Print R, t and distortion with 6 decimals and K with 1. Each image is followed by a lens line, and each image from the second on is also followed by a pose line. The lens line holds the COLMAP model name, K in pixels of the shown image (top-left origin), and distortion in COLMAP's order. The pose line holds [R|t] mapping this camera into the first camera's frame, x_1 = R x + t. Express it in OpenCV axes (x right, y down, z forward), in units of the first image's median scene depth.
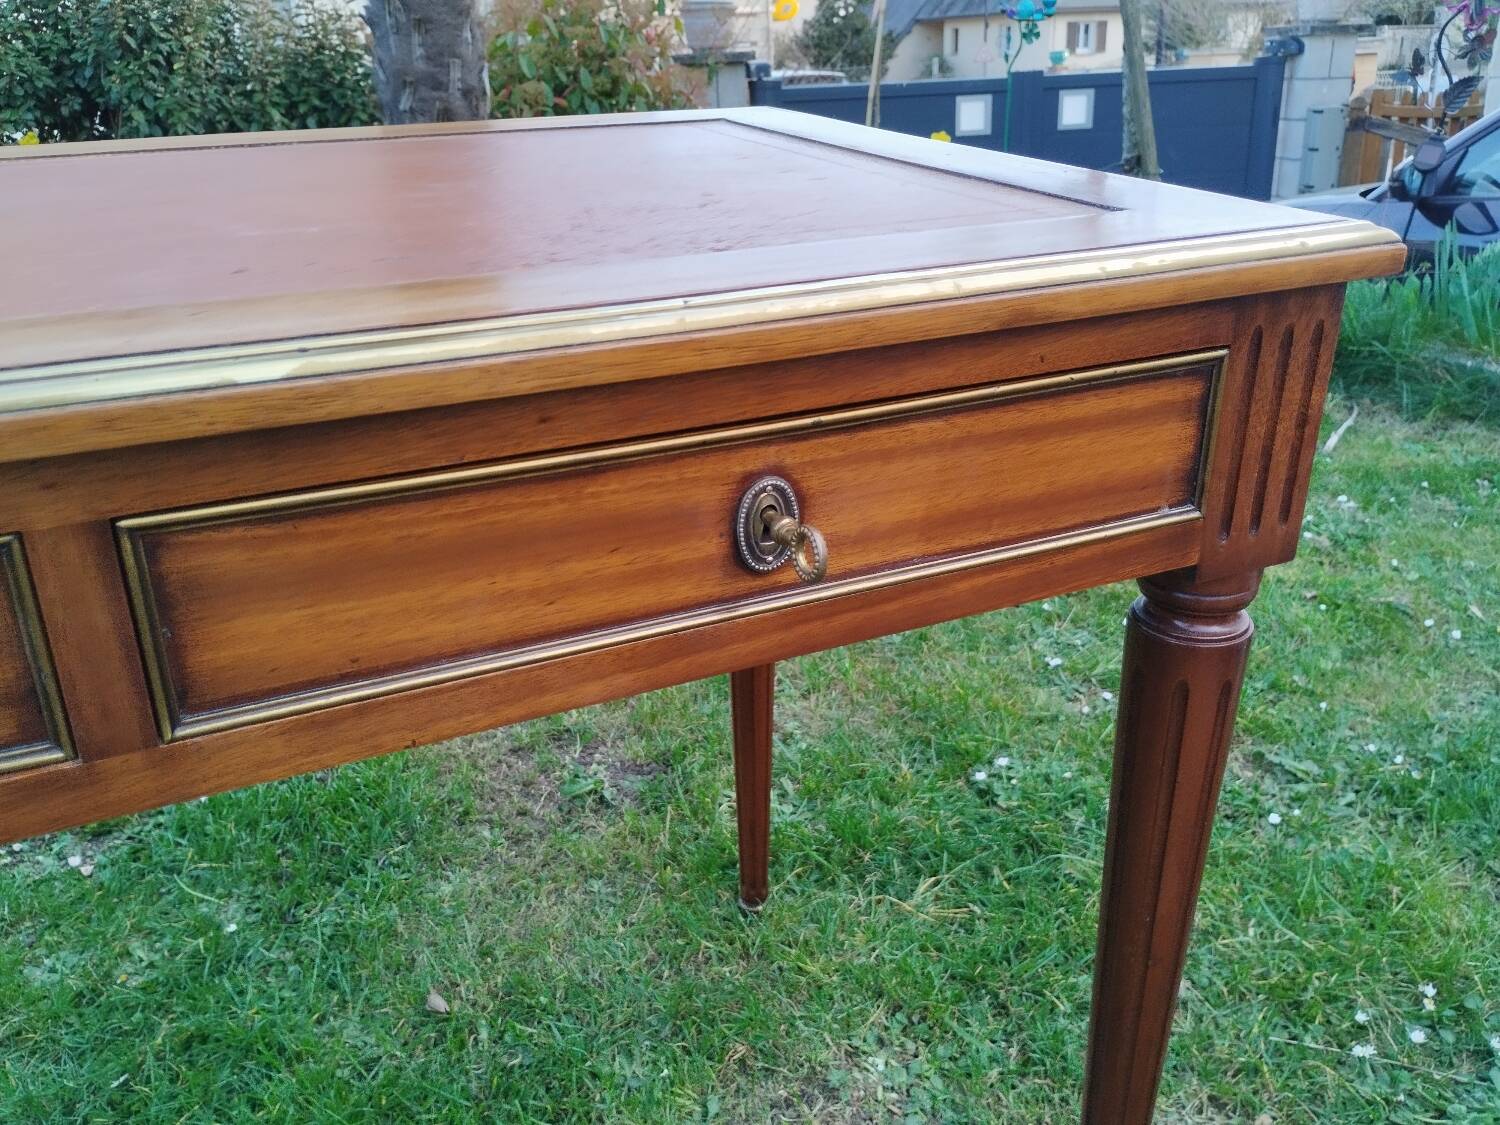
lens RADIAL K [[1291.2, 0, 755.9], [0, 1291.2, 549.9], [0, 0, 1]] dist [0.057573, -0.078143]
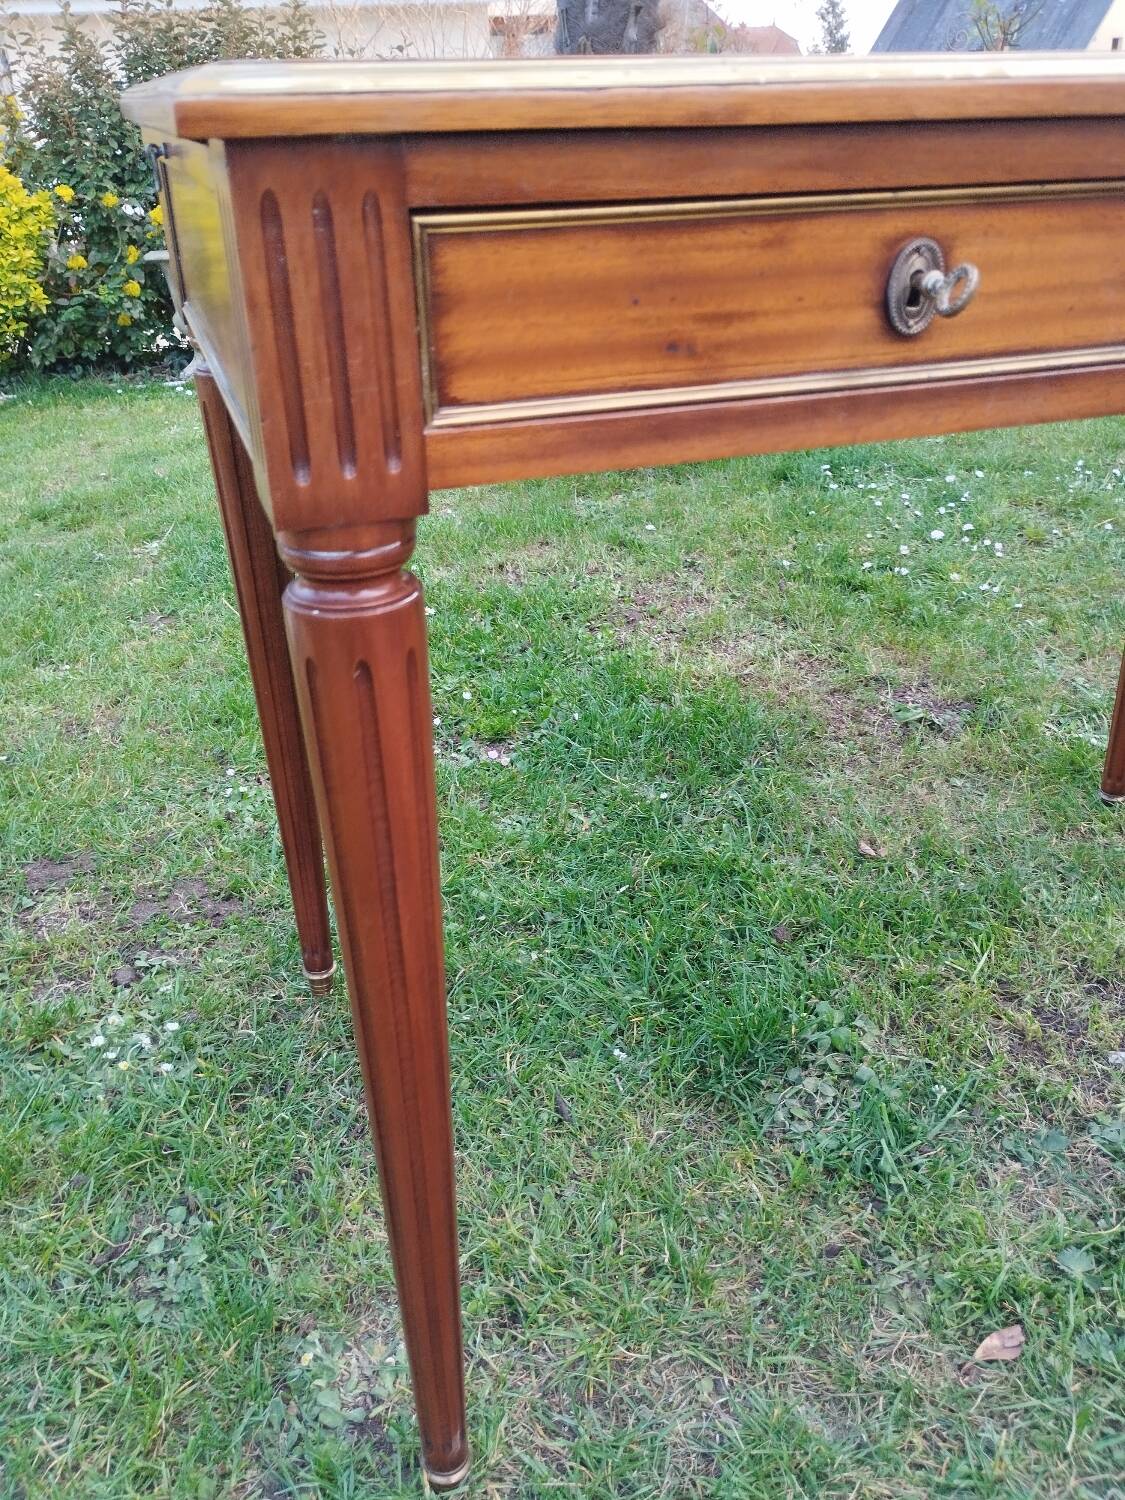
lens RADIAL K [[1290.0, 0, 570.6], [0, 1290.0, 749.0], [0, 0, 1]] dist [0.065460, -0.090452]
pose [[0.995317, 0.038046, -0.088867, -0.370654], [-0.032883, 0.997725, 0.058852, 0.173001], [0.090904, -0.055654, 0.994303, -0.188788]]
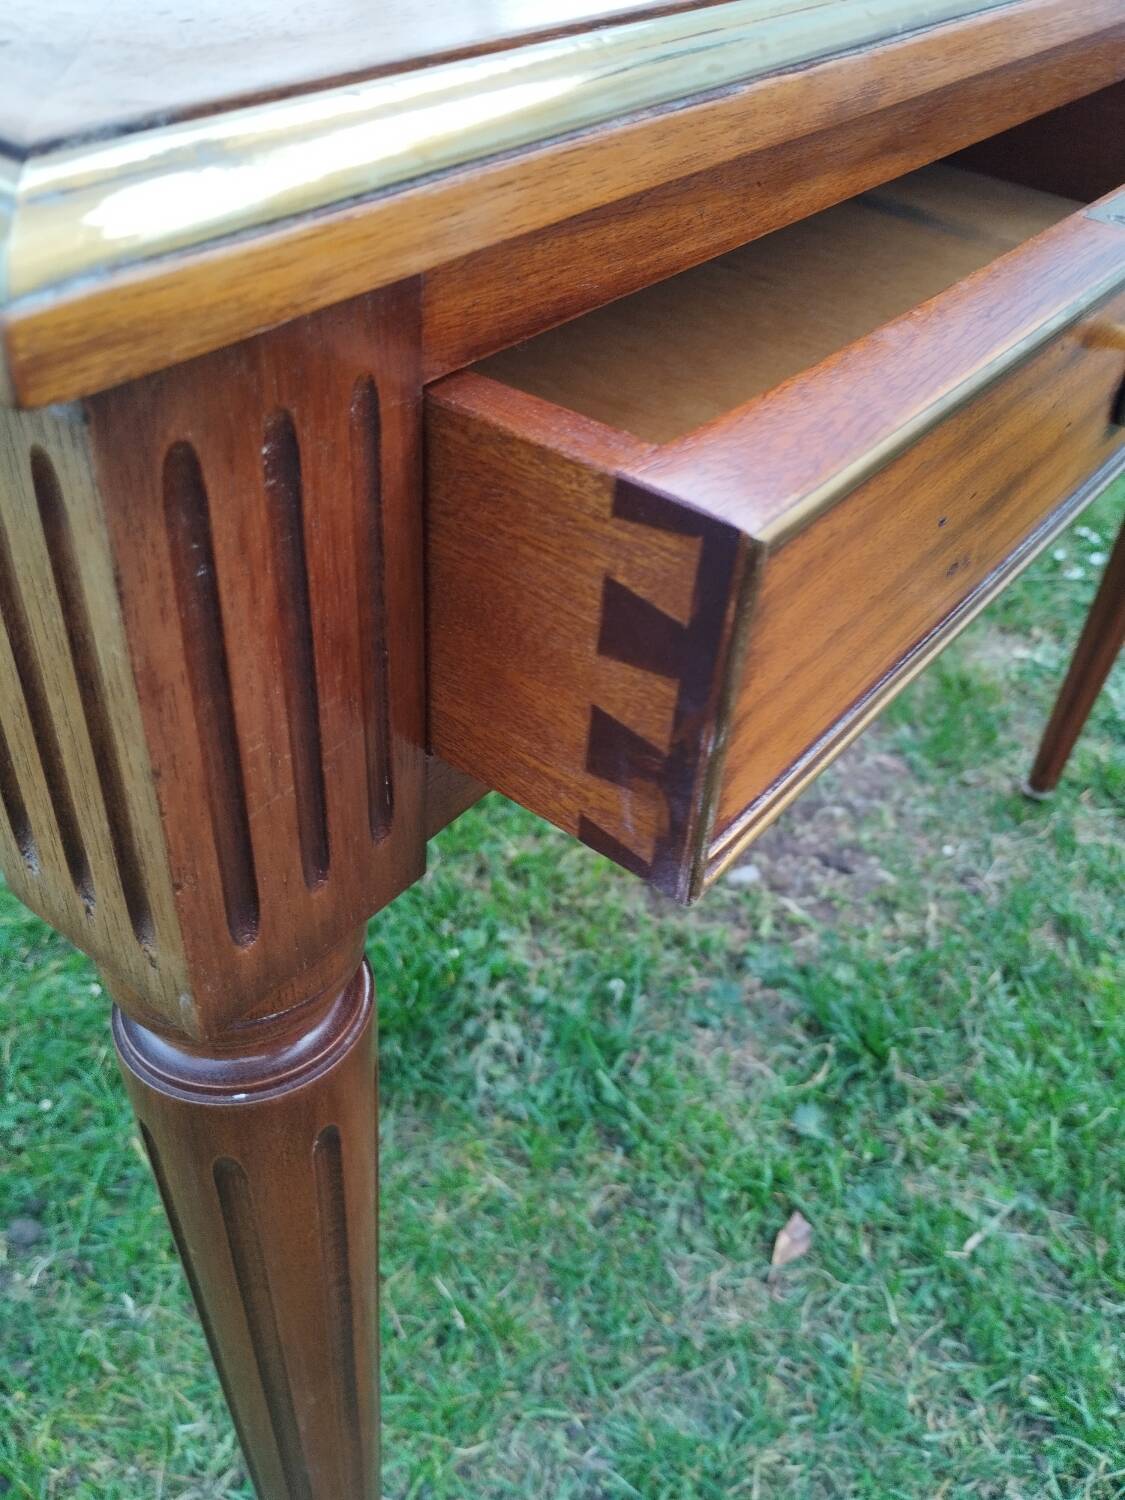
lens RADIAL K [[1316.2, 0, 569.4], [0, 1316.2, 753.1], [0, 0, 1]] dist [0.055559, -0.089130]
pose [[0.880880, -0.250555, 0.401587, -0.508304], [0.122558, 0.940211, 0.317778, 0.045327], [-0.457198, -0.230707, 0.858921, 0.001263]]
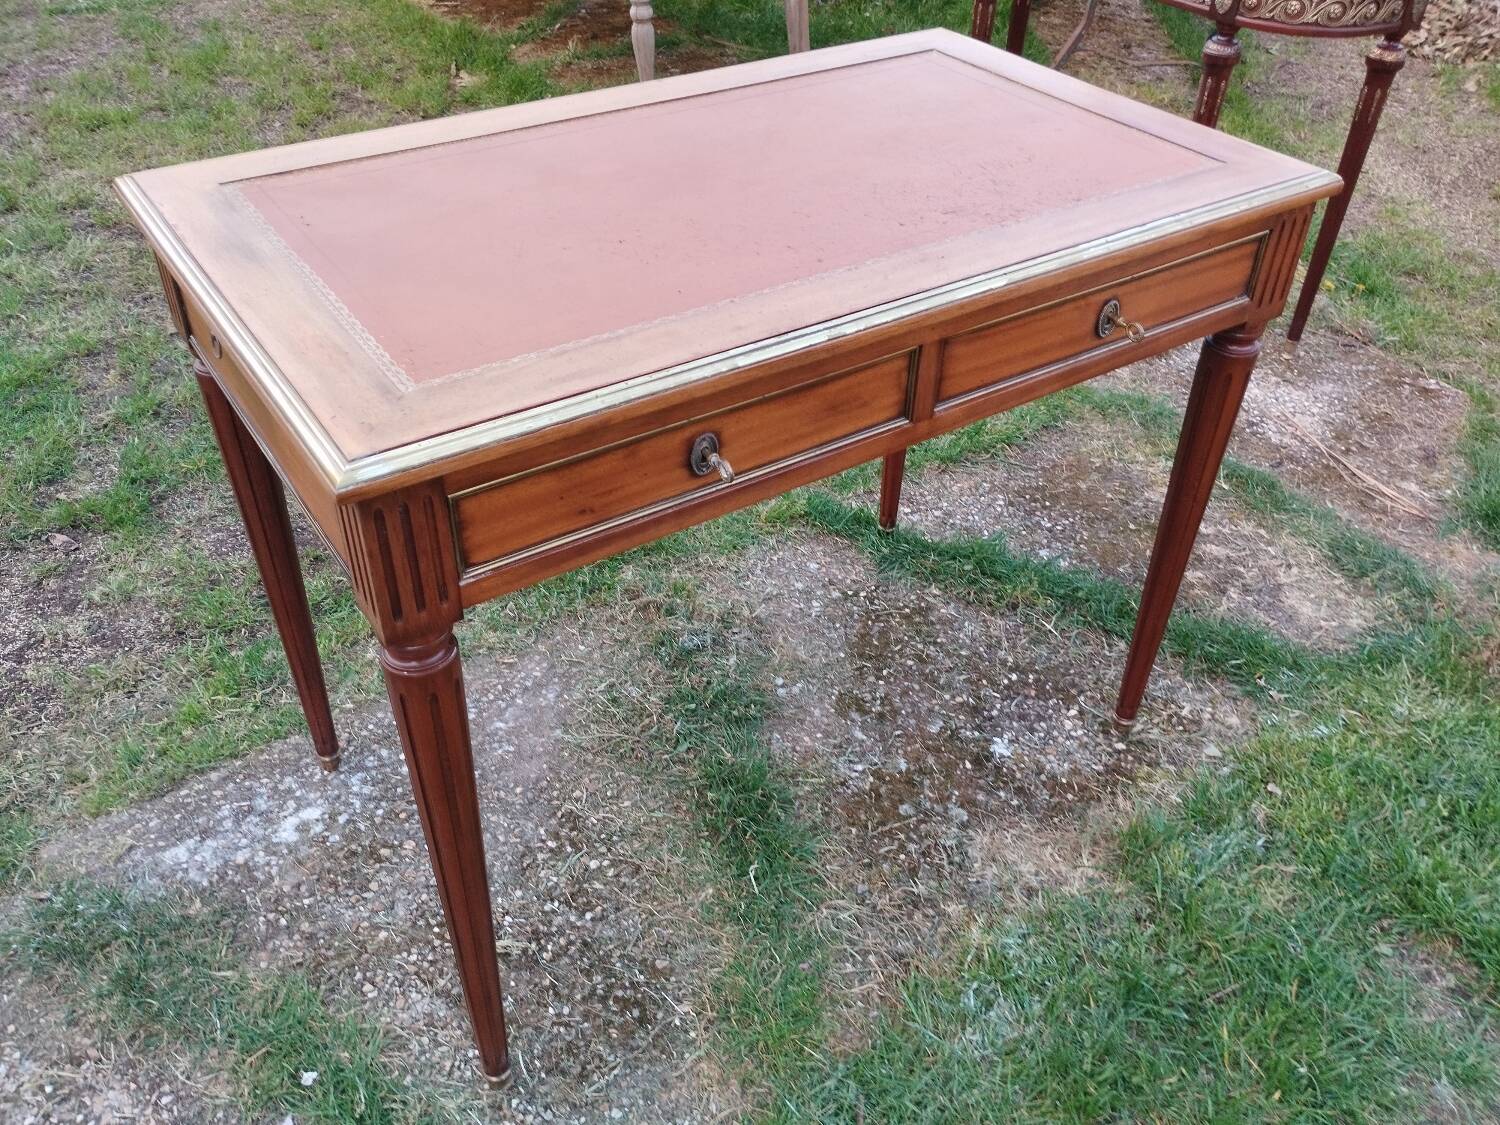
lens RADIAL K [[1290.0, 0, 751.1], [0, 1290.0, 551.8], [0, 0, 1]] dist [0.065460, -0.090452]
pose [[0.986910, -0.072266, 0.144173, -0.392139], [0.038205, 0.973300, 0.226337, -0.065029], [-0.156680, -0.217866, 0.963320, -0.518194]]
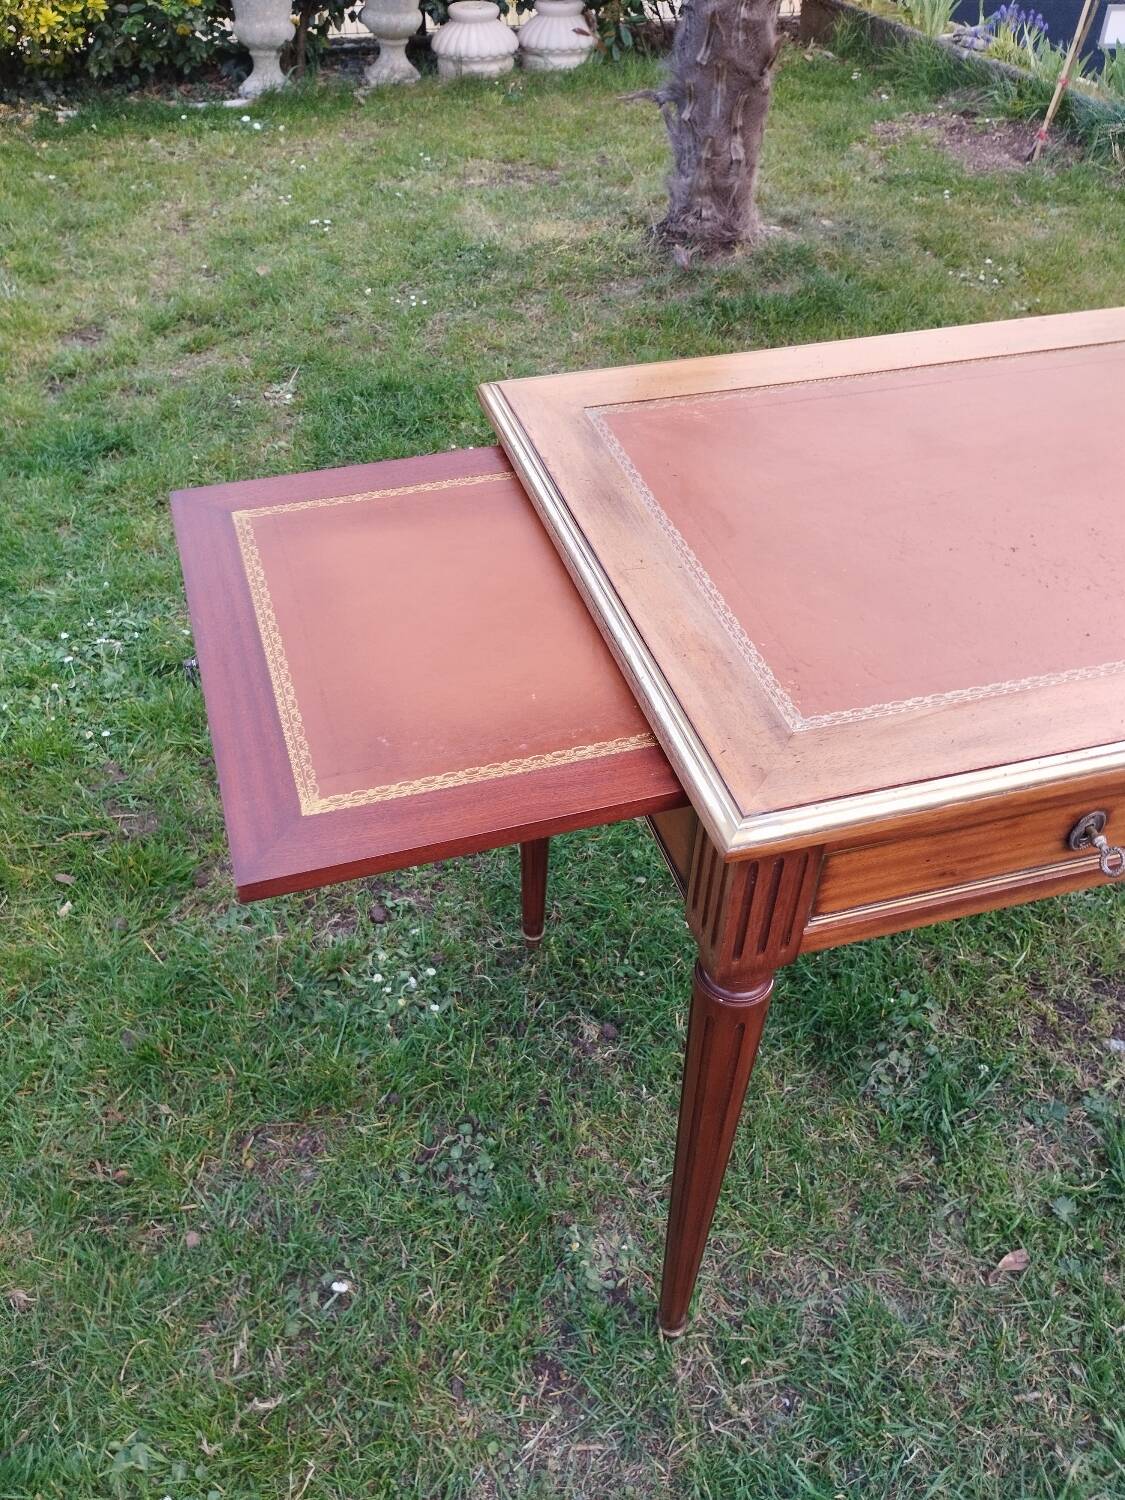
lens RADIAL K [[1291.2, 0, 562.5], [0, 1291.2, 750.0], [0, 0, 1]] dist [0.057573, -0.078143]
pose [[0.990894, 0.118177, -0.064517, -0.537984], [-0.091732, 0.943307, 0.318994, -0.181081], [0.098557, -0.310171, 0.945558, -0.424954]]
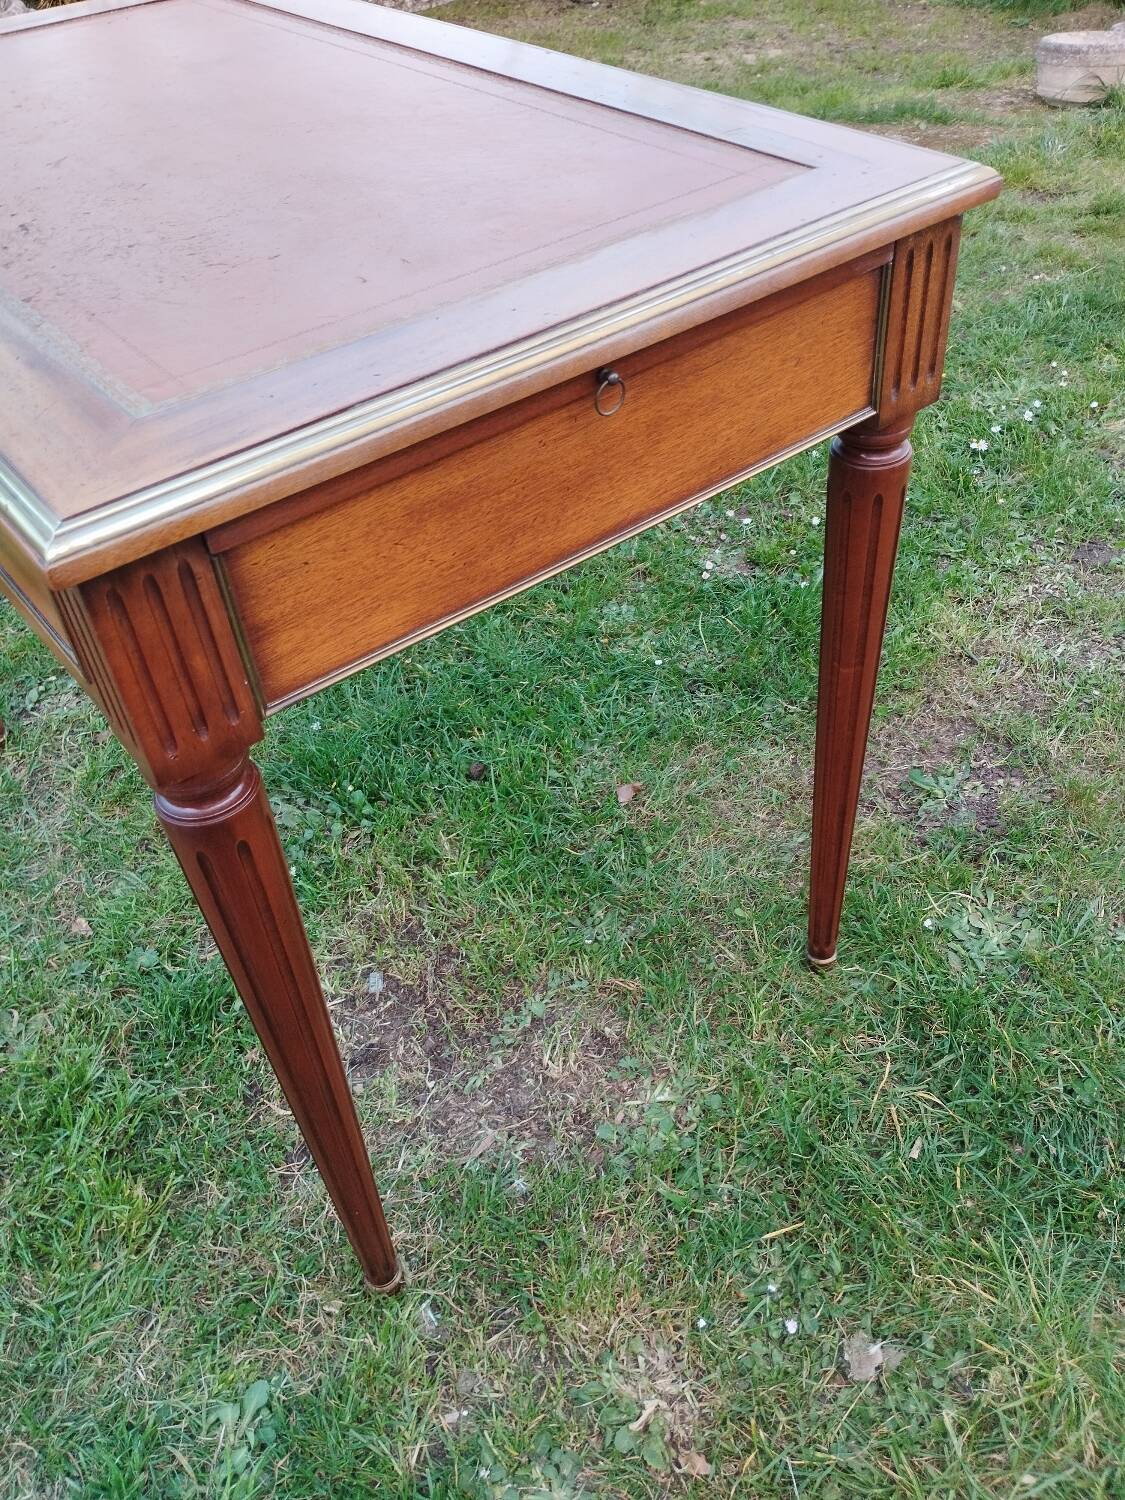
lens RADIAL K [[1290.0, 0, 570.6], [0, 1290.0, 749.0], [0, 0, 1]] dist [0.065460, -0.090452]
pose [[0.230184, 0.636383, -0.736228, 0.572892], [-0.338562, 0.761651, 0.552506, -0.324130], [0.912355, 0.122081, 0.390775, 0.402615]]
